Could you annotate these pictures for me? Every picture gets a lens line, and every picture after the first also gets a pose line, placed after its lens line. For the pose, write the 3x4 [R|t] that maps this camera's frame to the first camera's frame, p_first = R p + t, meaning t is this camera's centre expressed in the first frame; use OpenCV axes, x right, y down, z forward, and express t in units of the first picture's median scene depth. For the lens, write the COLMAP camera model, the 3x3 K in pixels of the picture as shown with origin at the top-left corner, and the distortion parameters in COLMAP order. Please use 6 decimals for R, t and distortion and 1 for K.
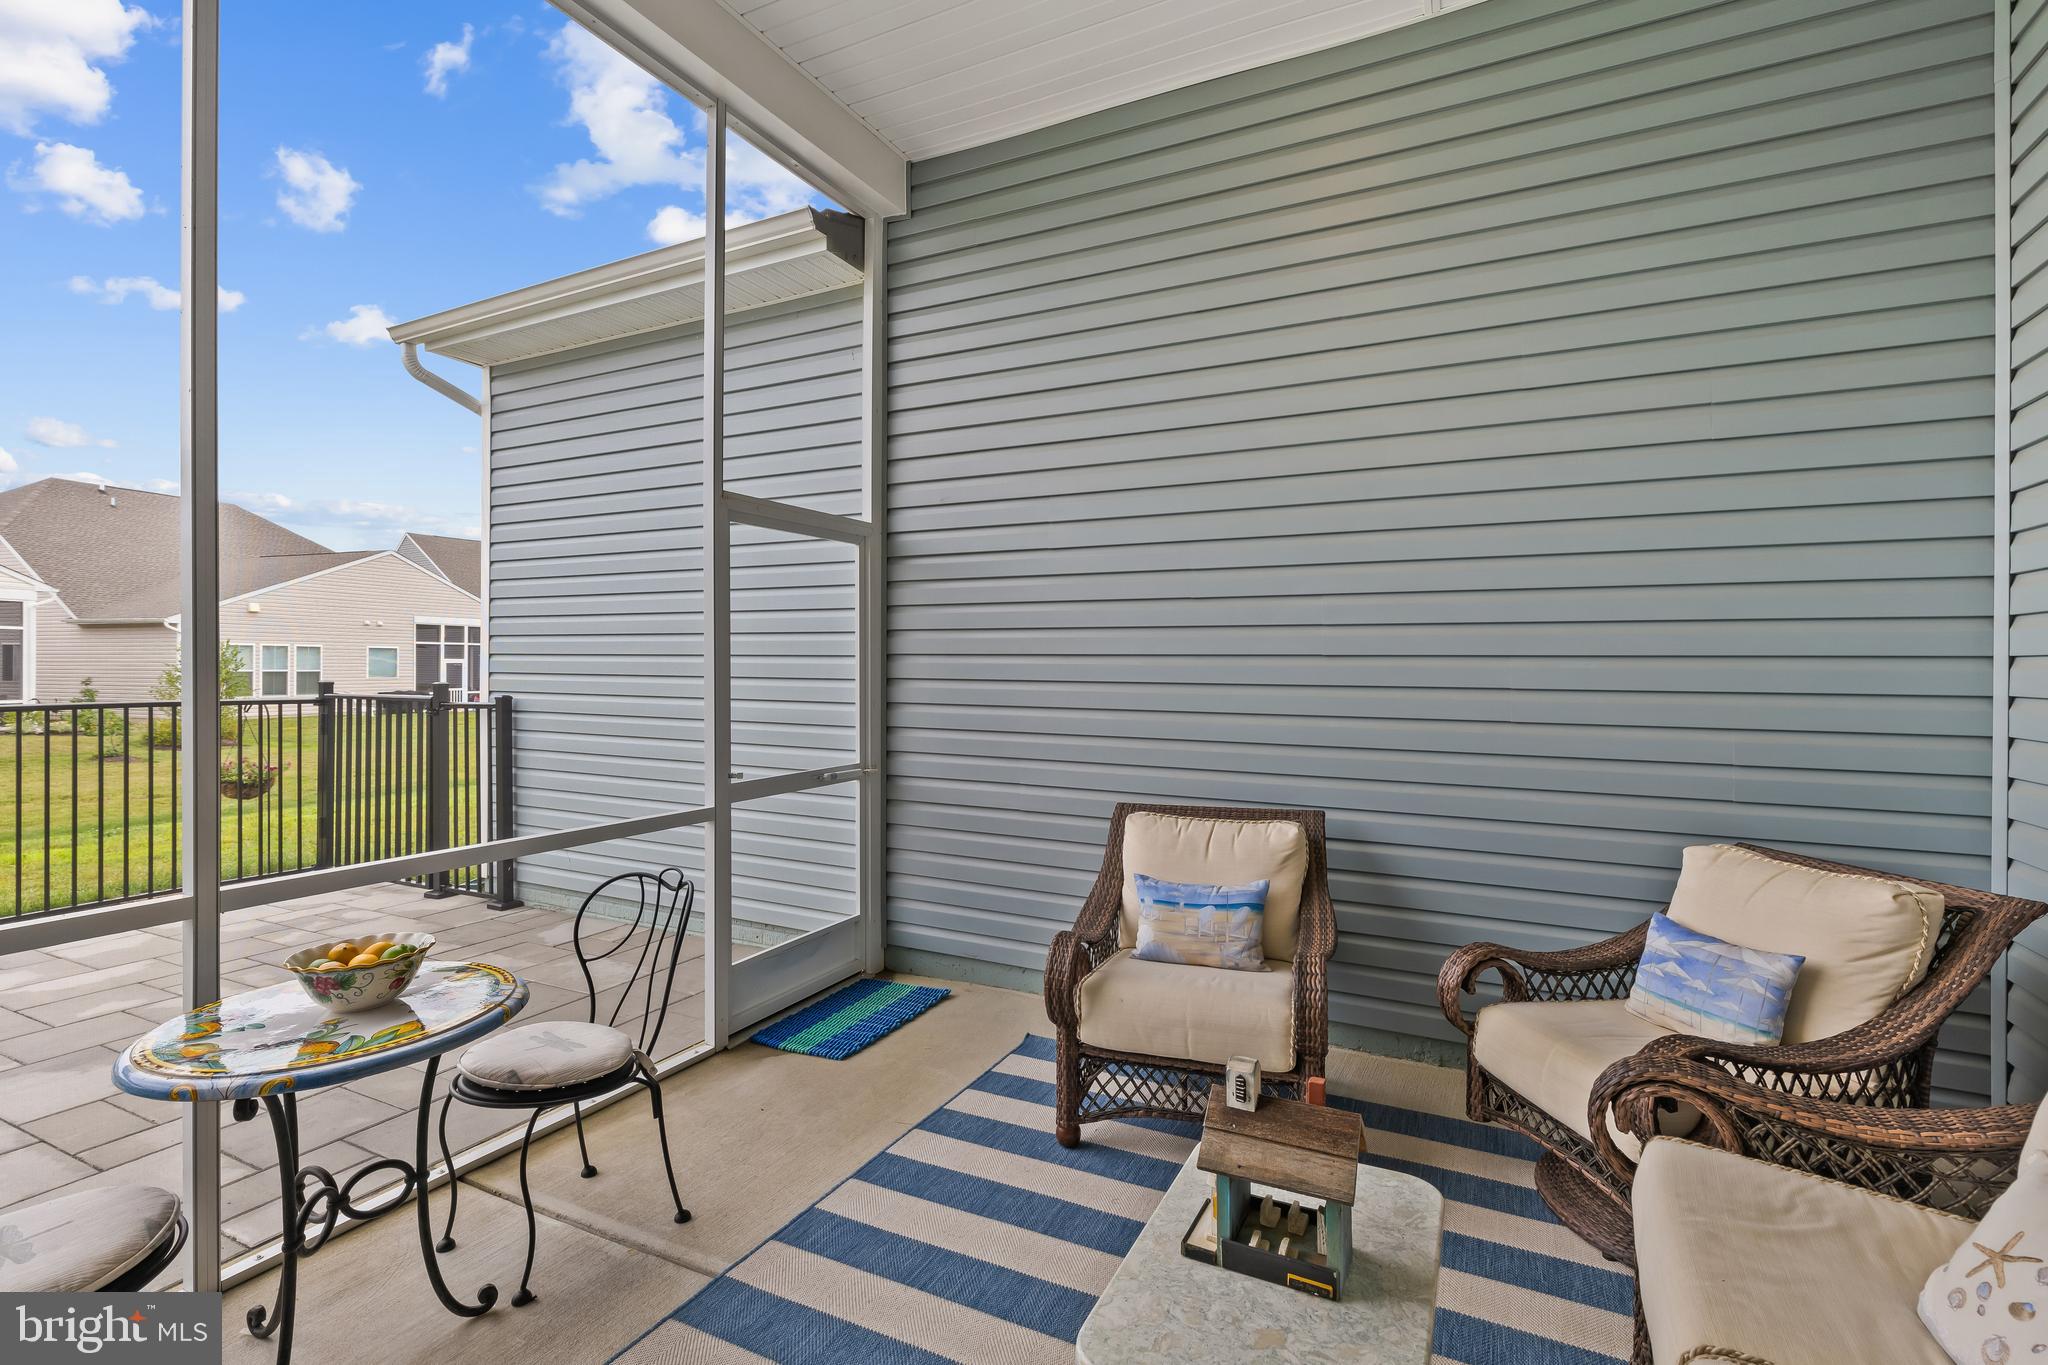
lens RADIAL K [[929.2, 0, 1023.4], [0, 929.2, 663.5], [0, 0, 1]] dist [0.005001, -0.001327]
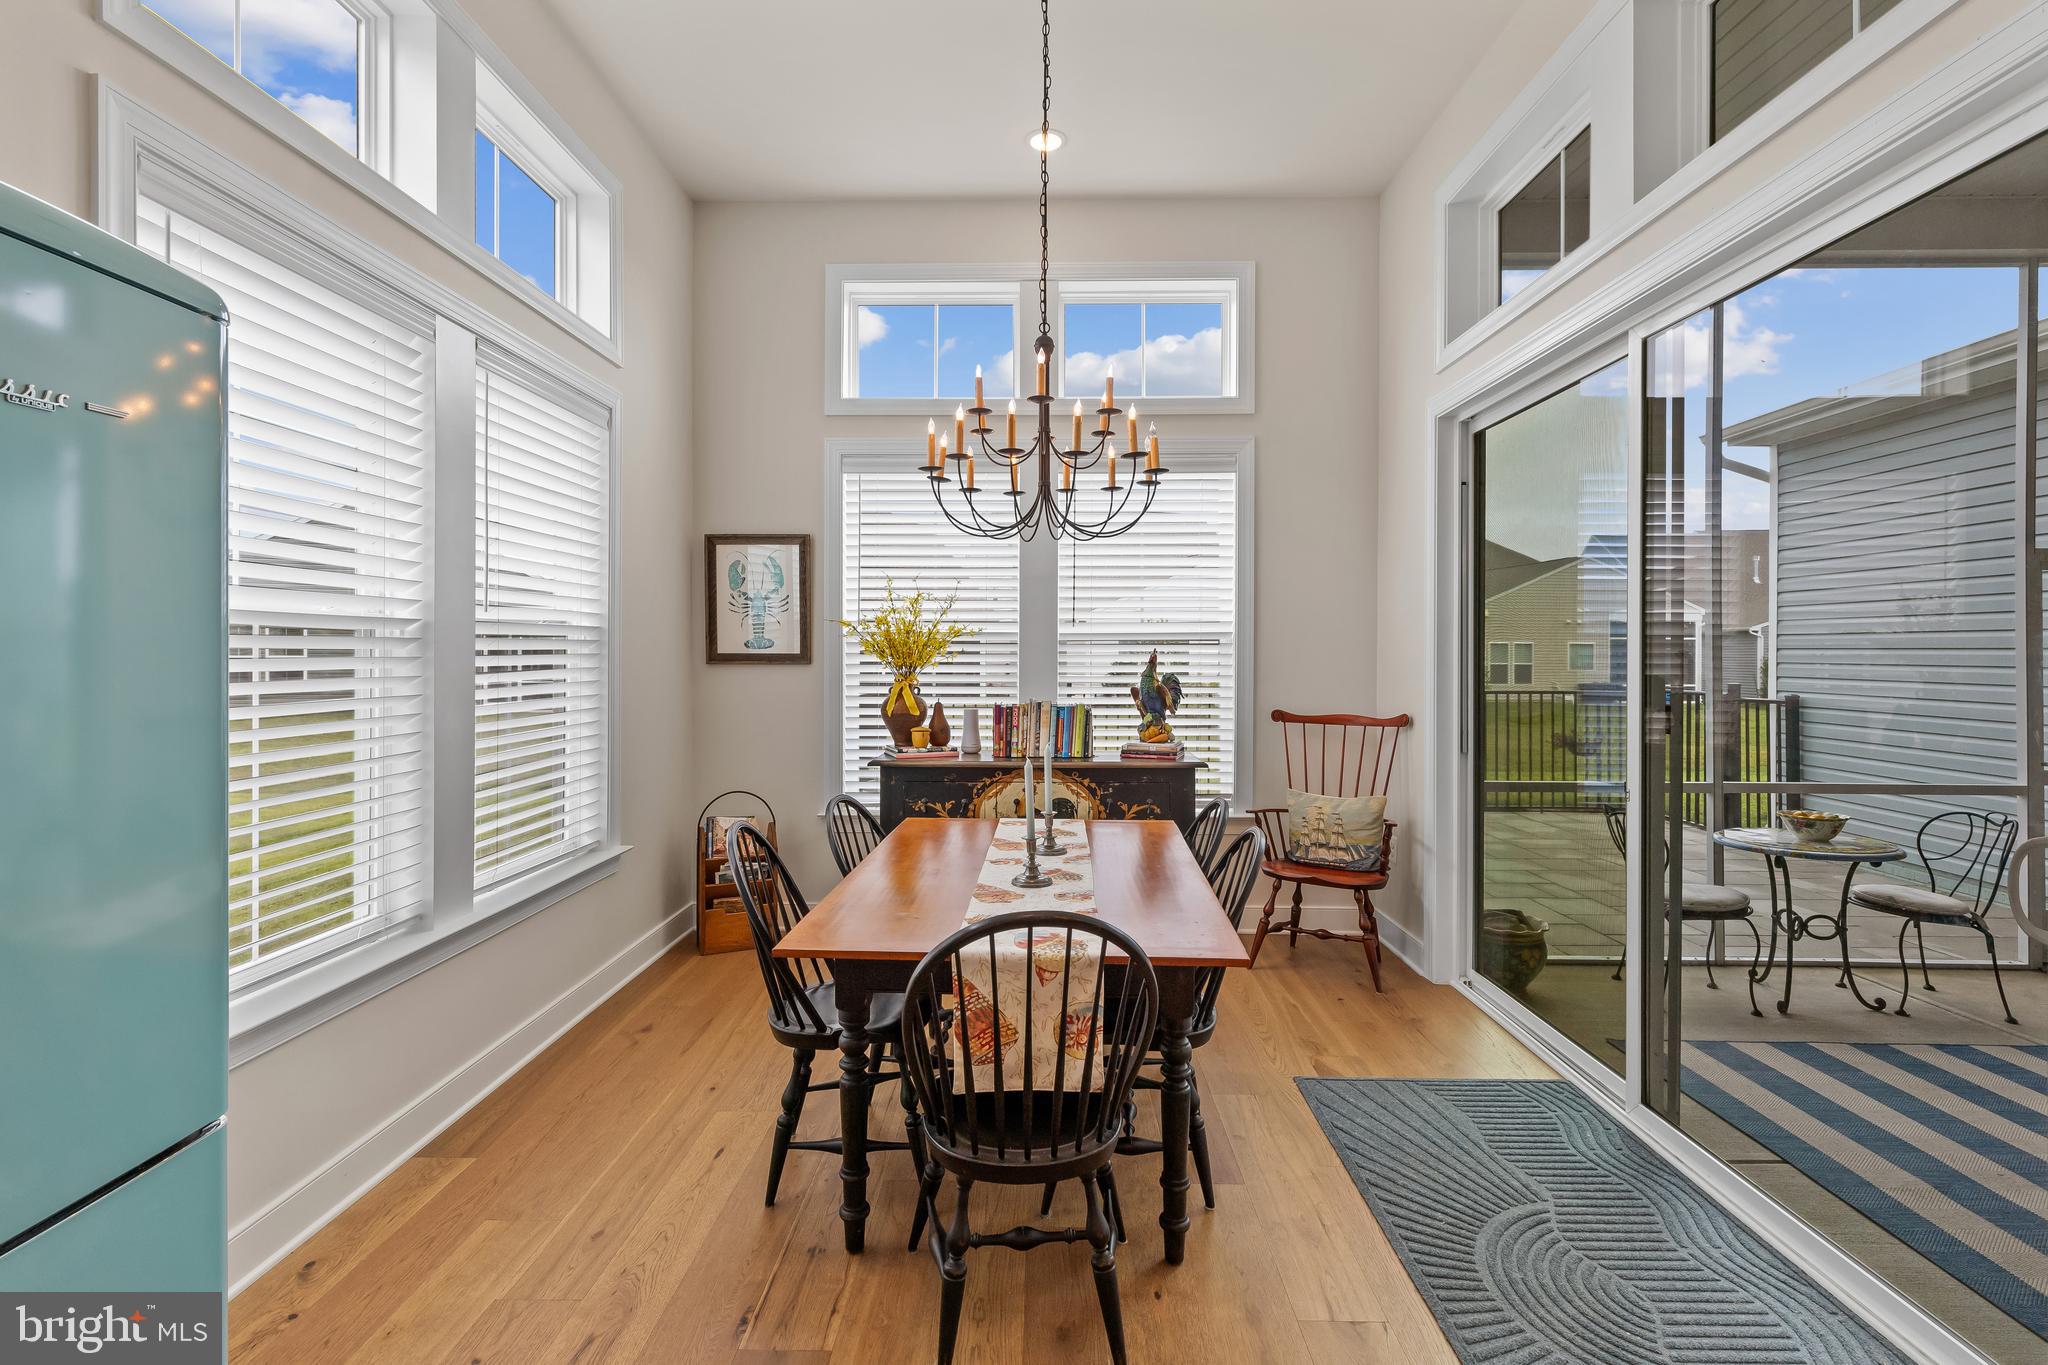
lens RADIAL K [[929.2, 0, 1023.4], [0, 929.2, 663.5], [0, 0, 1]] dist [0.005001, -0.001327]
pose [[0.436198, 0.001364, -0.899850, 0.227222], [0.006887, 0.999965, 0.004854, -0.034573], [0.899824, -0.008314, 0.436173, -0.822421]]
